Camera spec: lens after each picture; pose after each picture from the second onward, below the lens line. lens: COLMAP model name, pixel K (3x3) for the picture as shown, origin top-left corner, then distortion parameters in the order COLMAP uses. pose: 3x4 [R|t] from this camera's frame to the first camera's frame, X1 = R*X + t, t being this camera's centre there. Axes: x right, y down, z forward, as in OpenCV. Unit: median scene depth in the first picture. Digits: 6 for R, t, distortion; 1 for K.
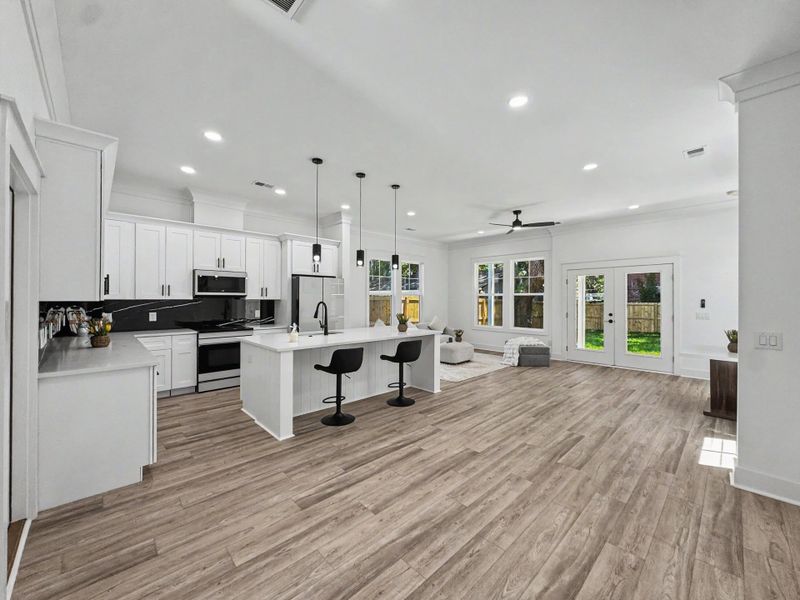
lens RADIAL K [[321.2, 0, 399.7], [0, 321.2, 297.9], [0, 0, 1]] dist [-0.001058, -0.000149]
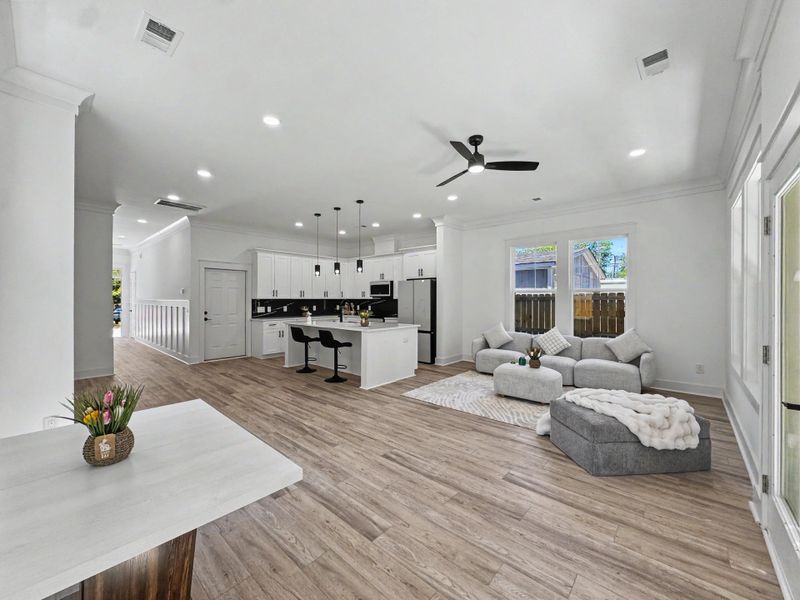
lens RADIAL K [[321.2, 0, 399.7], [0, 321.2, 297.9], [0, 0, 1]] dist [-0.001058, -0.000149]
pose [[0.075430, -0.008778, -0.997112, 1.258624], [0.001845, 0.999961, -0.008663, 0.016181], [0.997149, -0.001187, 0.075443, 1.143389]]
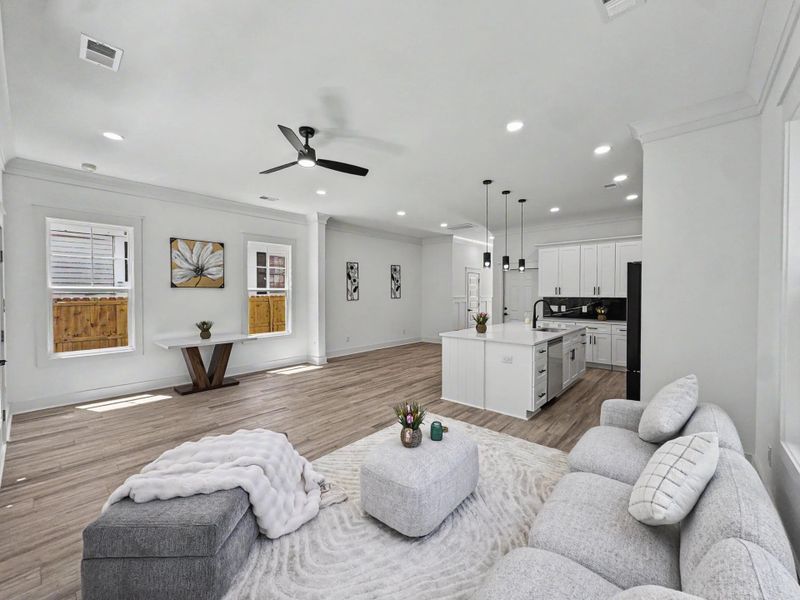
lens RADIAL K [[335.5, 0, 402.5], [0, 335.5, 296.8], [0, 0, 1]] dist [-0.002681, -0.000177]
pose [[-0.996149, -0.005009, -0.087529, 0.358068], [-0.005988, 0.999922, 0.010925, -0.009240], [0.087468, 0.011407, -0.996102, 2.155966]]
